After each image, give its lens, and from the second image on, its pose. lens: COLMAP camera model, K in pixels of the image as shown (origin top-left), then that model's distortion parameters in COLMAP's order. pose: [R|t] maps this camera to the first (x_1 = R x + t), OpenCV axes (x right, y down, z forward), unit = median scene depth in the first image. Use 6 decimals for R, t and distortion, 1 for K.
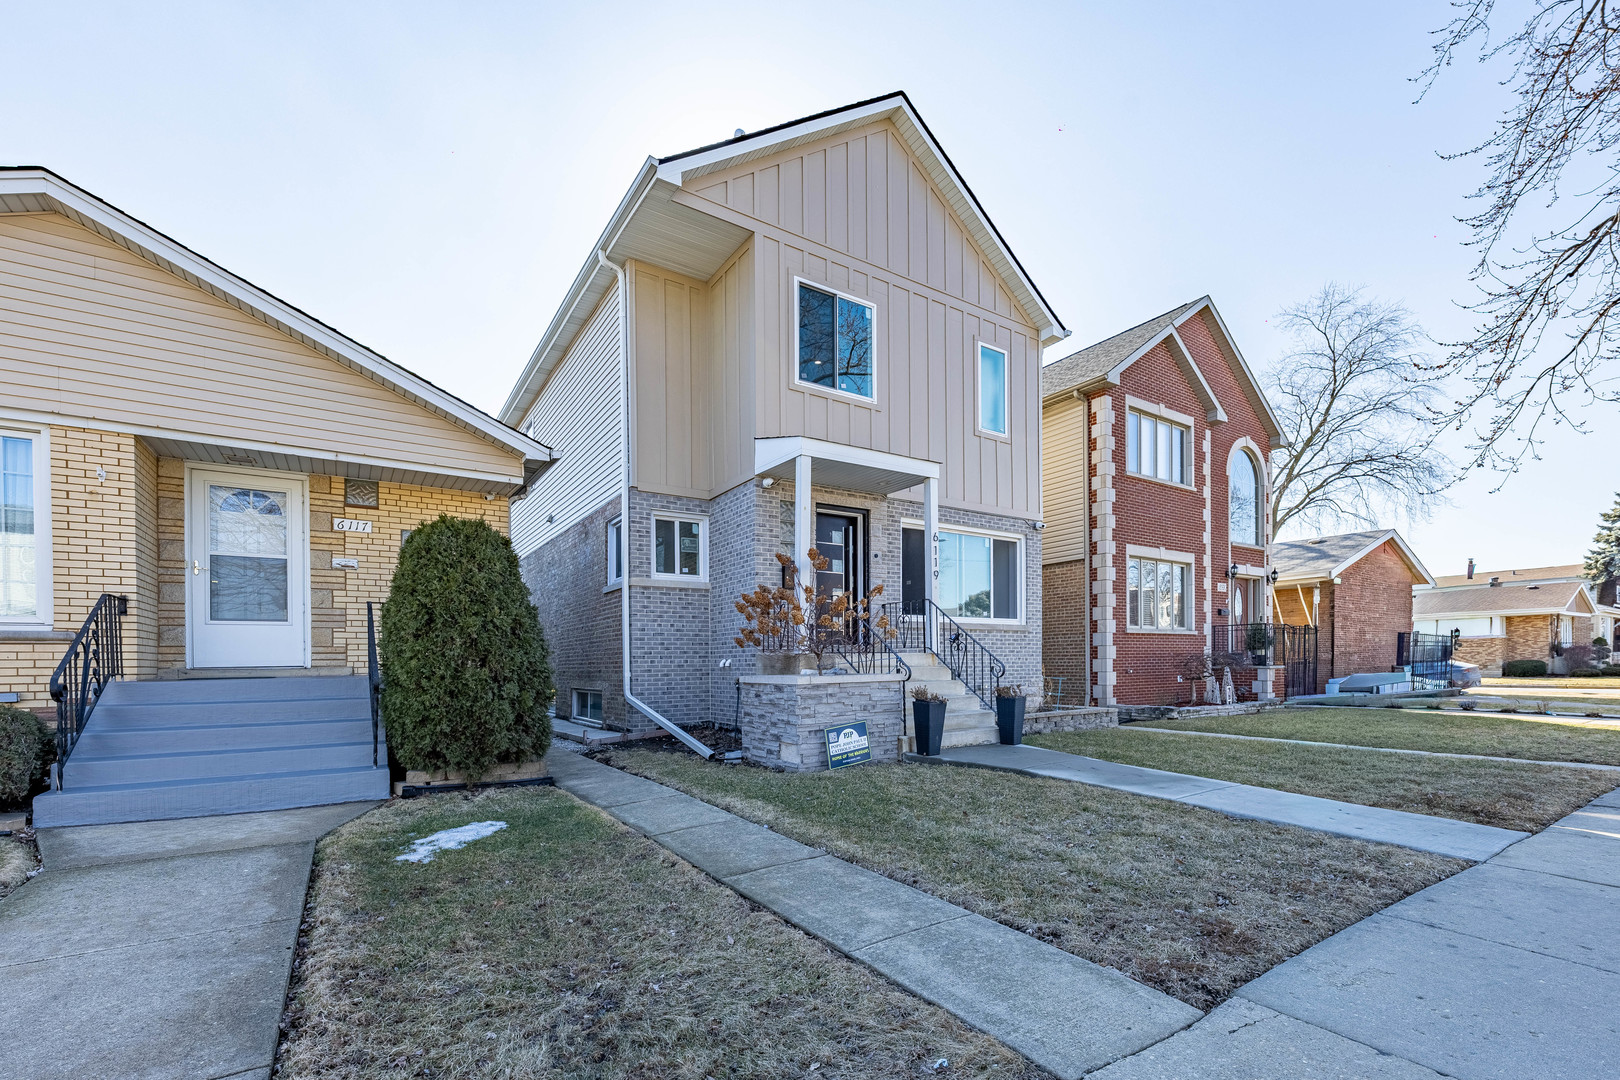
lens RADIAL K [[679.9, 0, 807.7], [0, 679.9, 667.3], [0, 0, 1]] dist [0.001944, 0.000341]
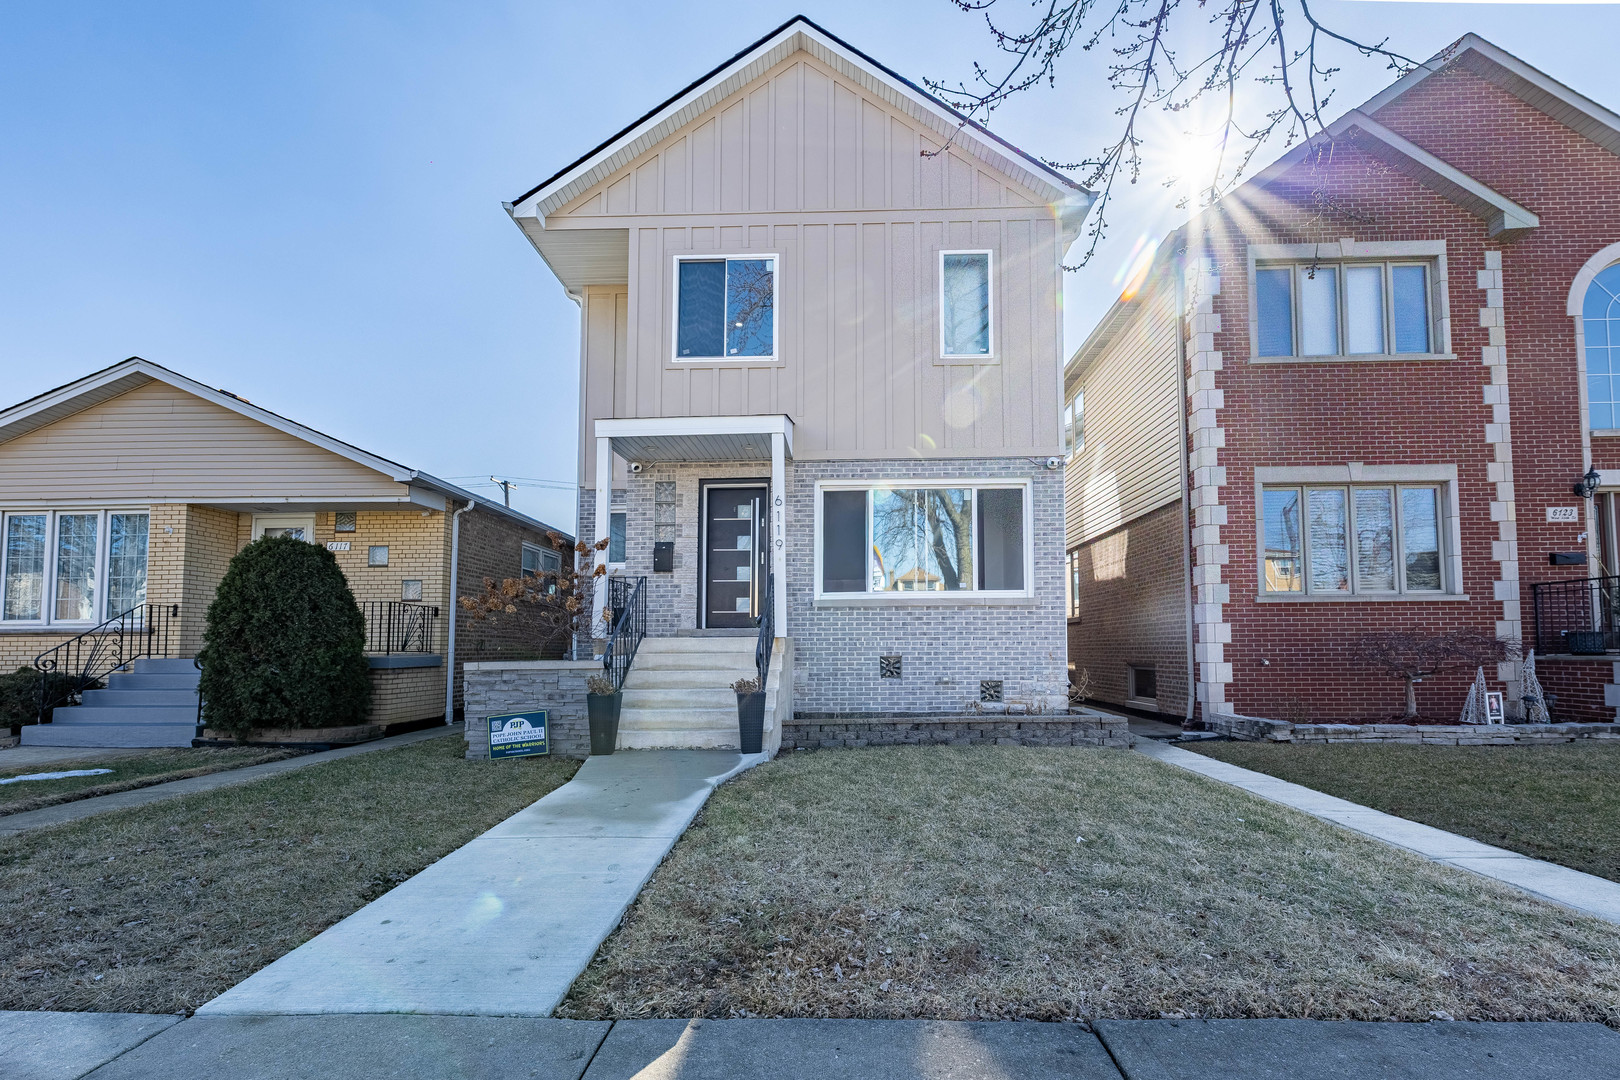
lens RADIAL K [[679.6, 0, 836.6], [0, 679.6, 611.8], [0, 0, 1]] dist [0.007516, -0.000224]
pose [[0.826067, -0.025862, -0.562978, 0.666394], [-0.005764, 0.998507, -0.054327, -0.006120], [0.563542, 0.048123, 0.824684, 0.316722]]
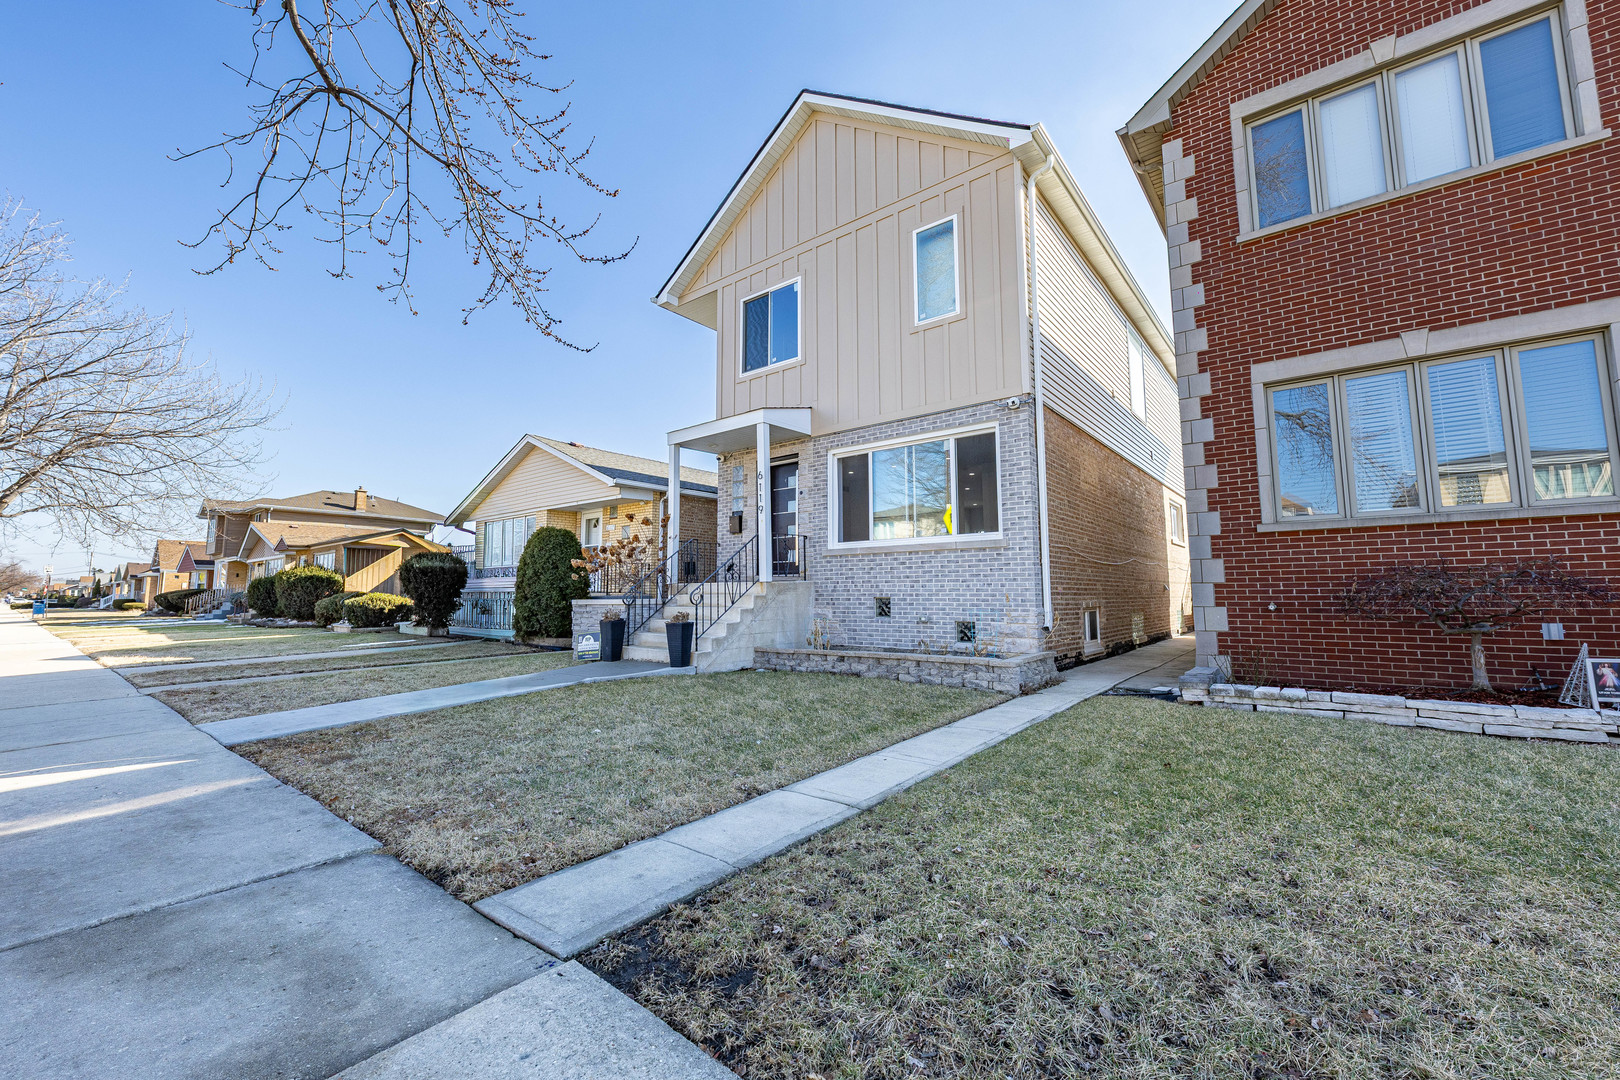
lens RADIAL K [[651.6, 0, 802.7], [0, 651.6, 521.4], [0, 0, 1]] dist [-0.001450, -0.000219]
pose [[0.308172, -0.094248, -0.946651, 1.103472], [0.000293, 0.995090, -0.098975, -0.013235], [0.951331, 0.030224, 0.306687, 0.681150]]
